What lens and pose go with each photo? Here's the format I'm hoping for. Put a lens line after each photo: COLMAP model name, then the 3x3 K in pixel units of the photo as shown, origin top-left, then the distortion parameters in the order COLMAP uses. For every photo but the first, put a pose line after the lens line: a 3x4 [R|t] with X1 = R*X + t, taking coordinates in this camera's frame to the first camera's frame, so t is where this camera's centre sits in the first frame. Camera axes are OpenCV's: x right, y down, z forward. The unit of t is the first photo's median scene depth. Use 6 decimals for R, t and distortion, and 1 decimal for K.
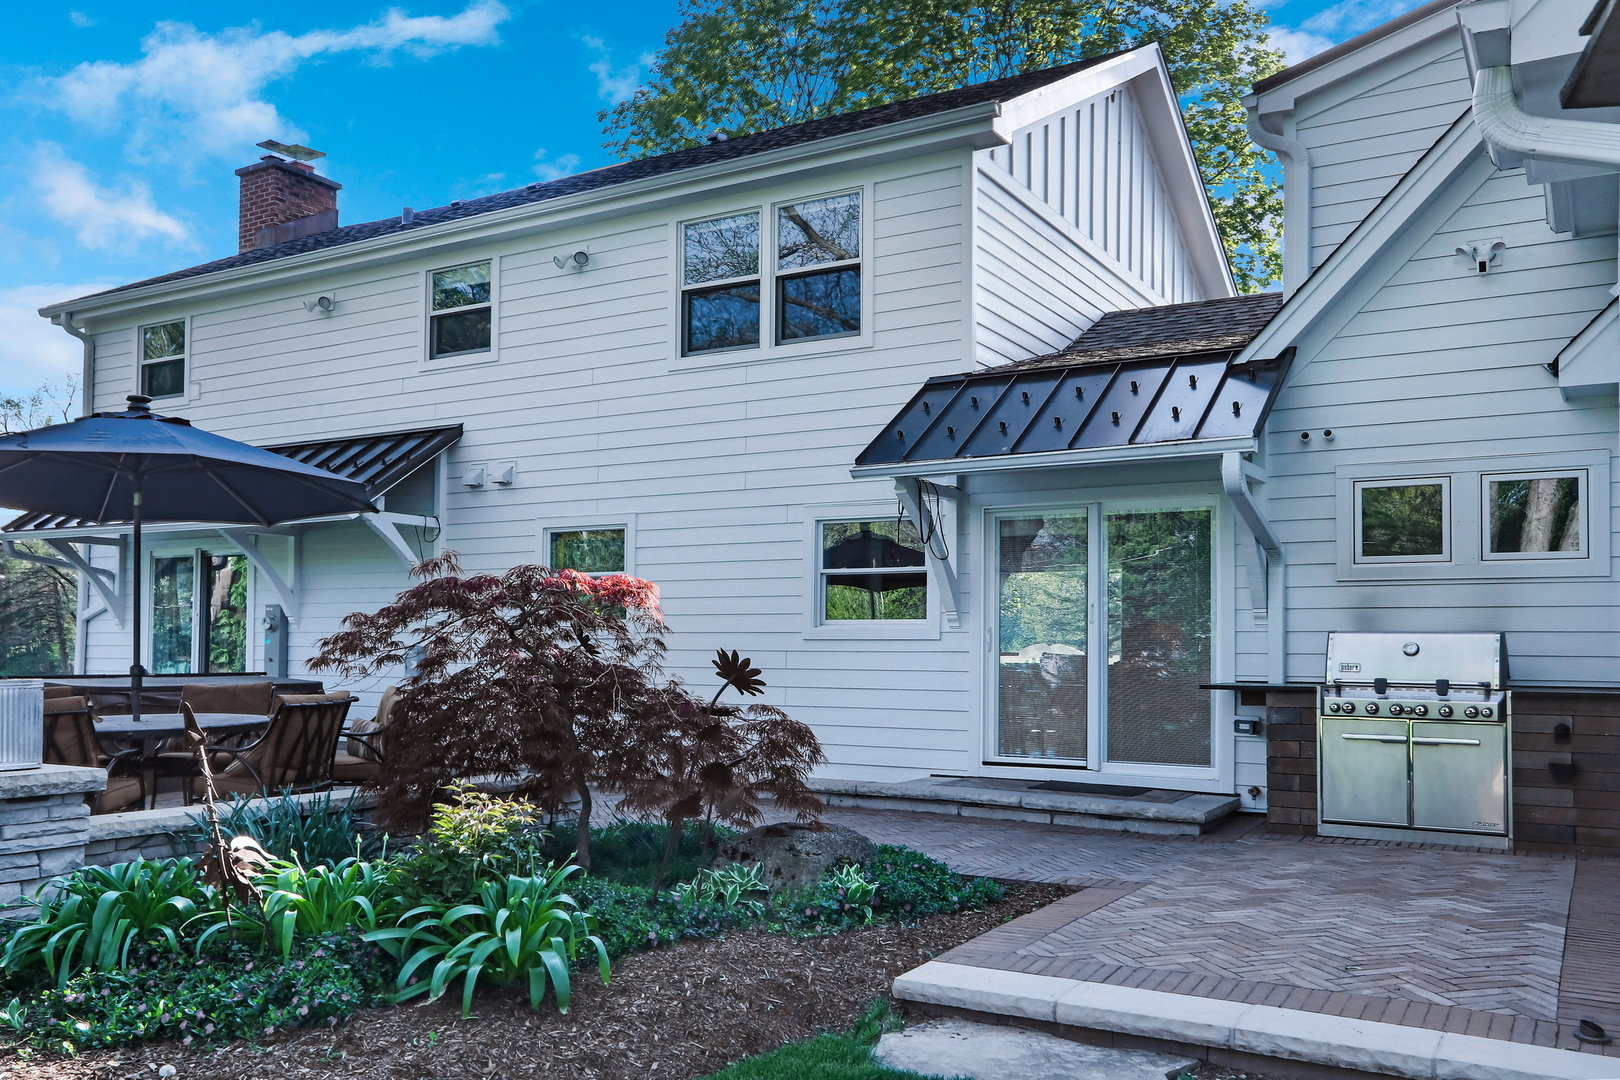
lens RADIAL K [[1344.9, 0, 852.9], [0, 1344.9, 636.1], [0, 0, 1]] dist [-0.004210, 0.004684]
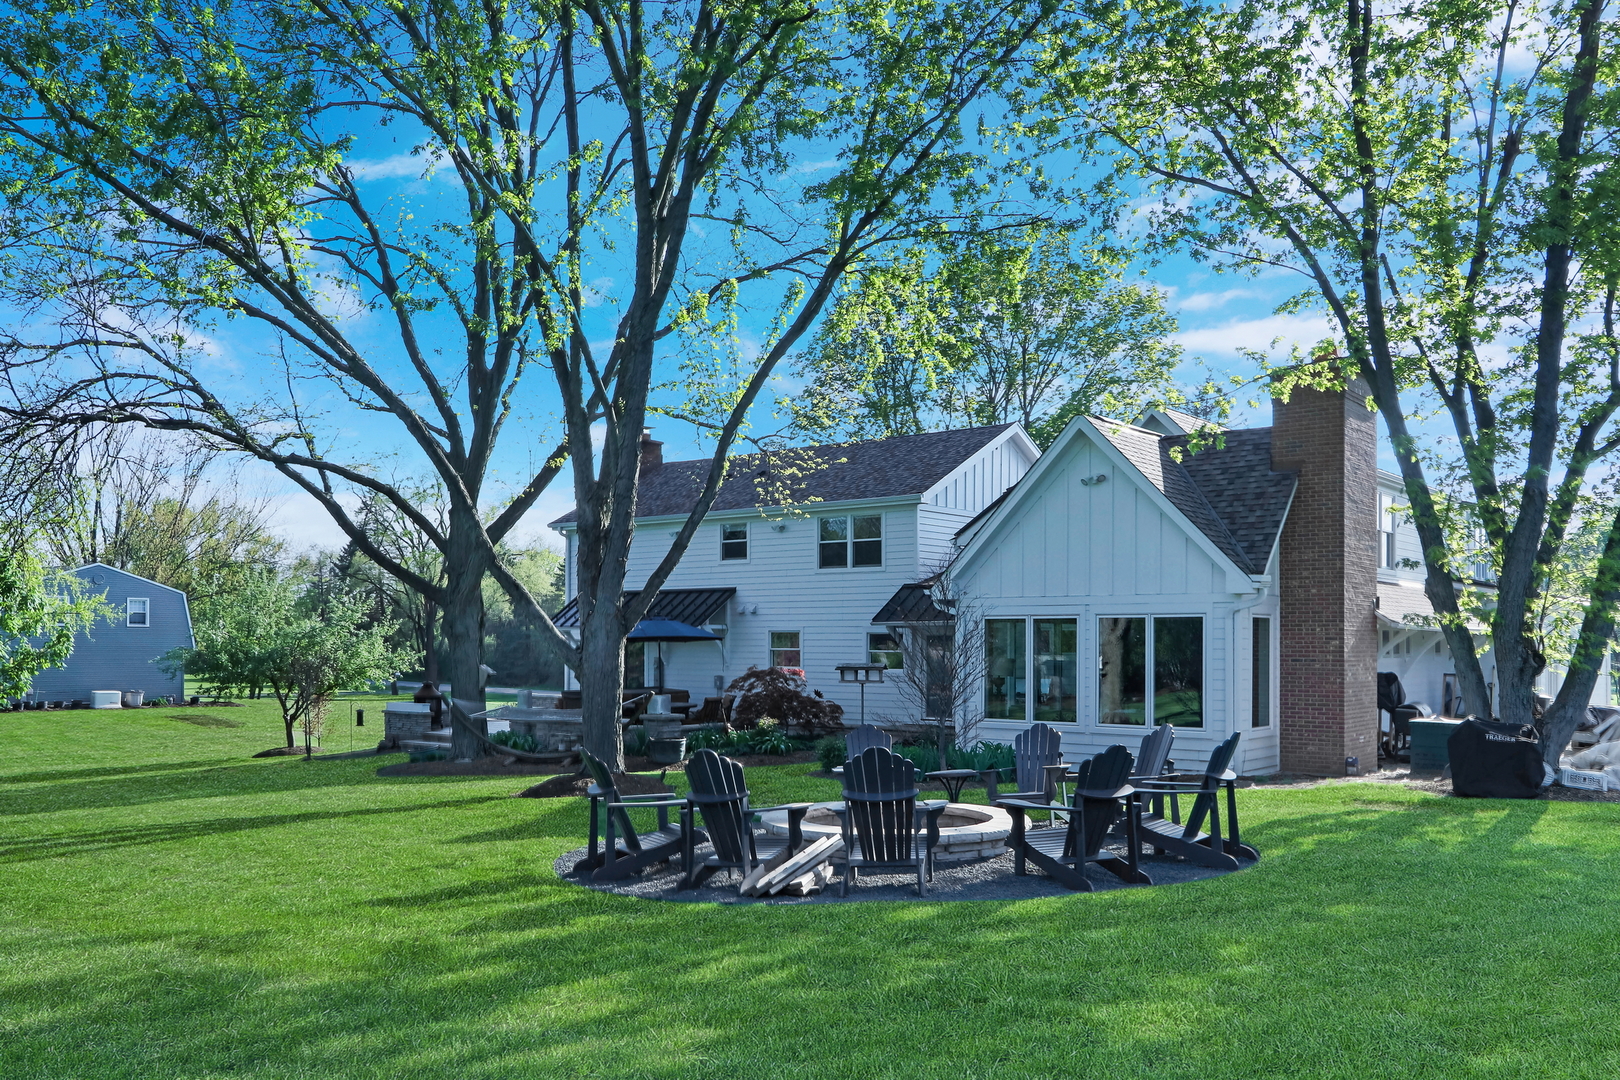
lens RADIAL K [[1344.9, 0, 852.9], [0, 1344.9, 636.1], [0, 0, 1]] dist [-0.004210, 0.004684]
pose [[0.990125, -0.007247, -0.140001, 0.532702], [0.008637, 0.999919, 0.009322, -0.167774], [0.139922, -0.010439, 0.990107, -2.801213]]
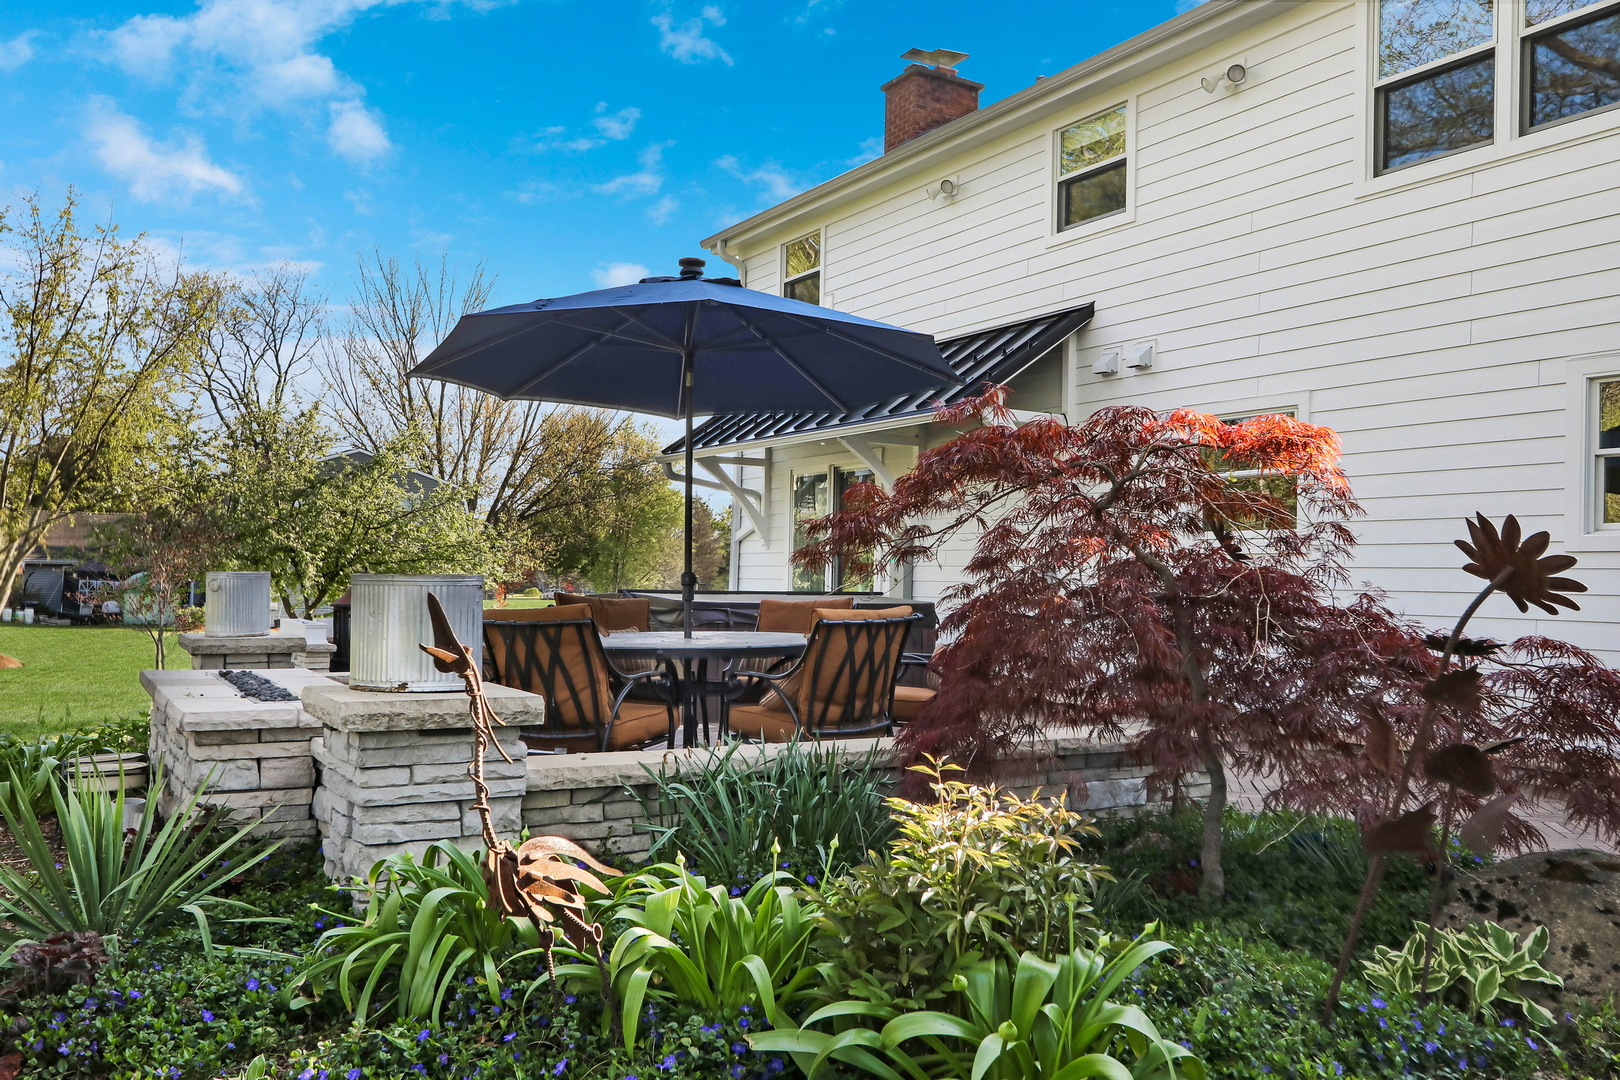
lens RADIAL K [[1346.3, 0, 784.2], [0, 1346.3, 554.5], [0, 0, 1]] dist [-0.000301, 0.011223]
pose [[0.859572, -0.002331, -0.511009, -0.046756], [-0.003741, 0.999934, -0.010854, 0.021634], [0.511000, 0.011242, 0.859507, 0.329005]]
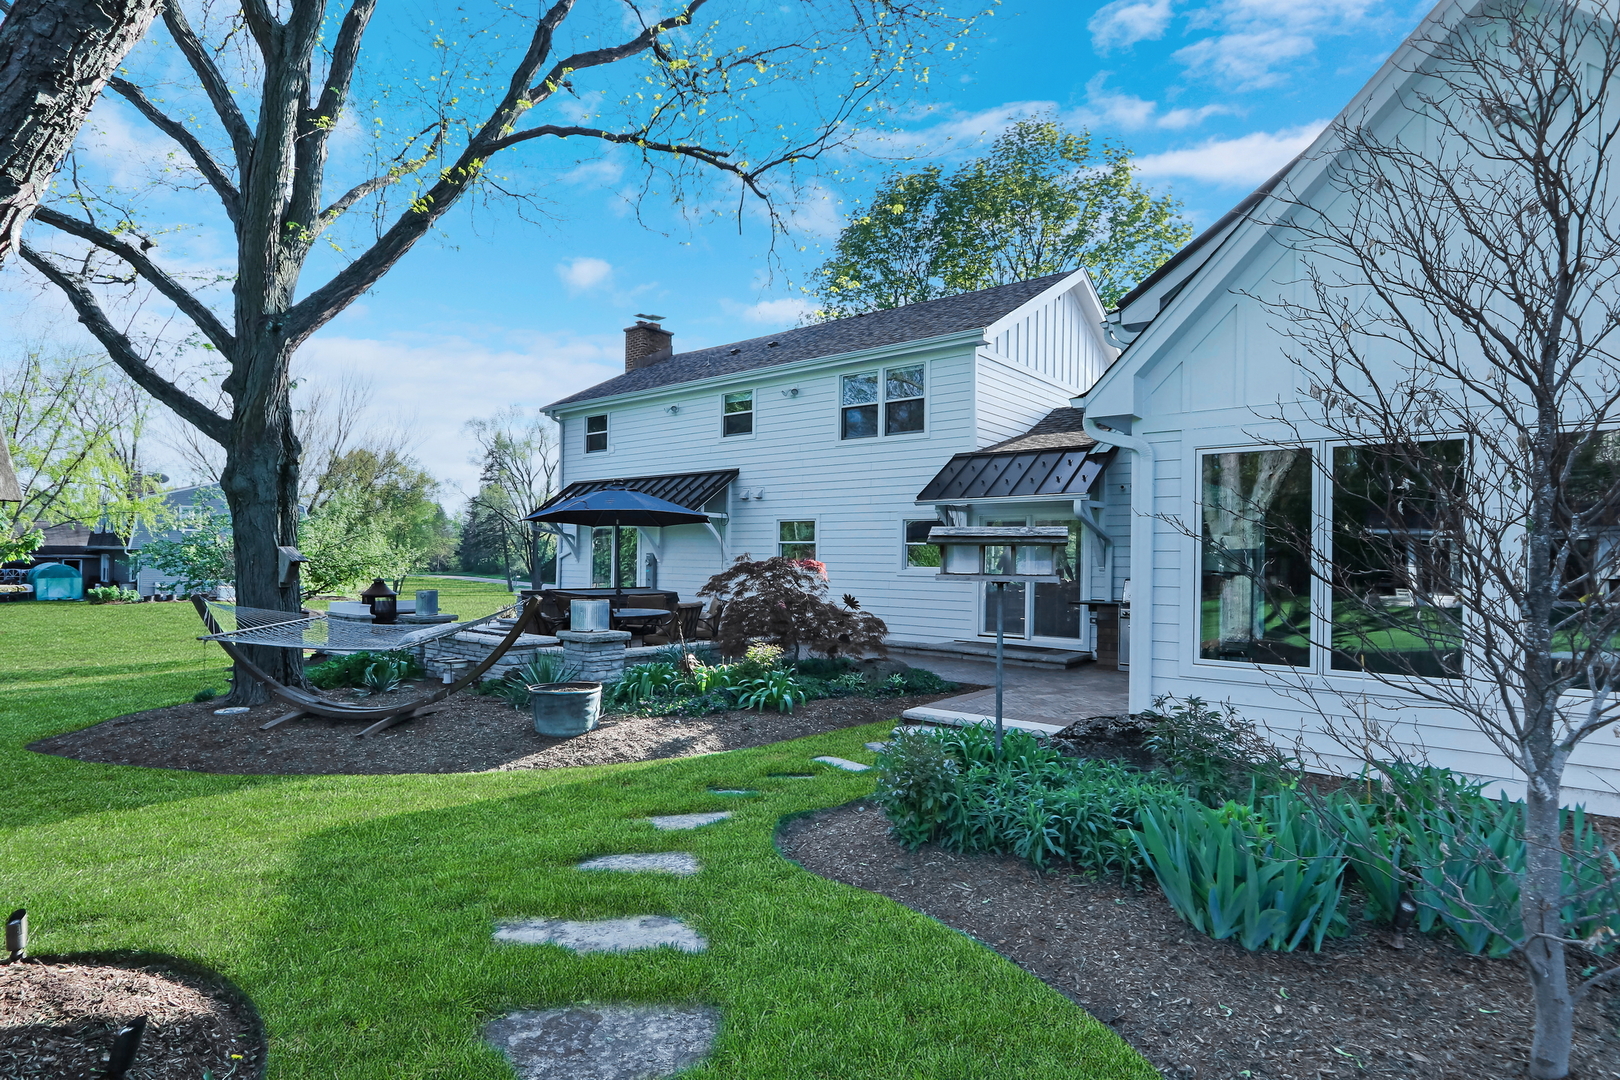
lens RADIAL K [[867.0, 0, 810.0], [0, 867.0, 540.0], [0, 0, 1]] dist [-0.000143, 0.000208]
pose [[0.984019, -0.000234, -0.178063, 0.113799], [-0.001583, 0.999948, -0.010062, -0.062499], [0.178057, 0.010183, 0.983968, -0.591636]]
